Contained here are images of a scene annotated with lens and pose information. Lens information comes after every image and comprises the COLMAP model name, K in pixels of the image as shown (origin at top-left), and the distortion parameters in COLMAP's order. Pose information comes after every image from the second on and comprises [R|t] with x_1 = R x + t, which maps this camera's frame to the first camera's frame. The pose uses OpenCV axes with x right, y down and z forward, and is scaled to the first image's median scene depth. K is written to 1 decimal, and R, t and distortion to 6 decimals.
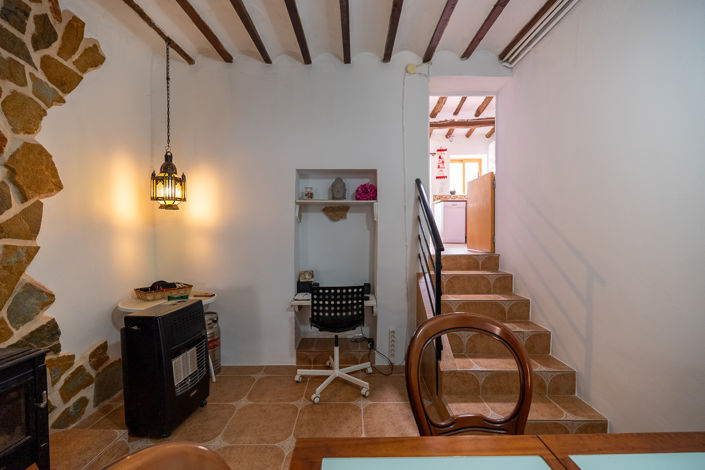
lens RADIAL K [[312.4, 0, 352.5], [0, 312.4, 235.0], [0, 0, 1]] dist [-0.002826, -0.000416]
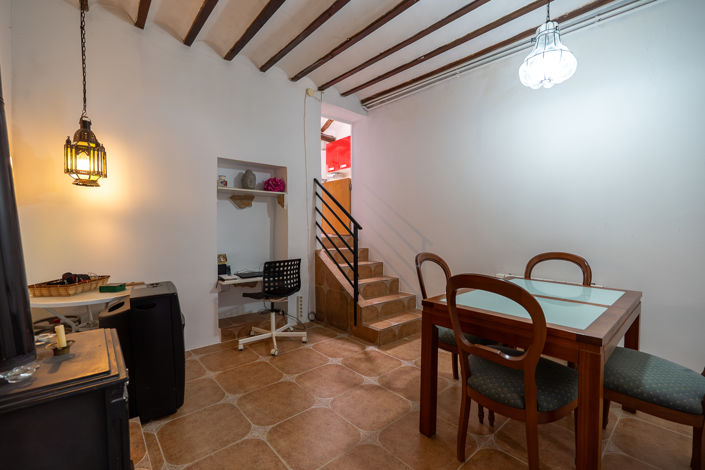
lens RADIAL K [[312.4, 0, 352.5], [0, 312.4, 235.0], [0, 0, 1]] dist [-0.002826, -0.000416]
pose [[0.753407, -0.016430, 0.657349, -0.542077], [0.008090, 0.999844, 0.015718, 0.038893], [-0.657505, -0.006524, 0.753422, -0.092086]]
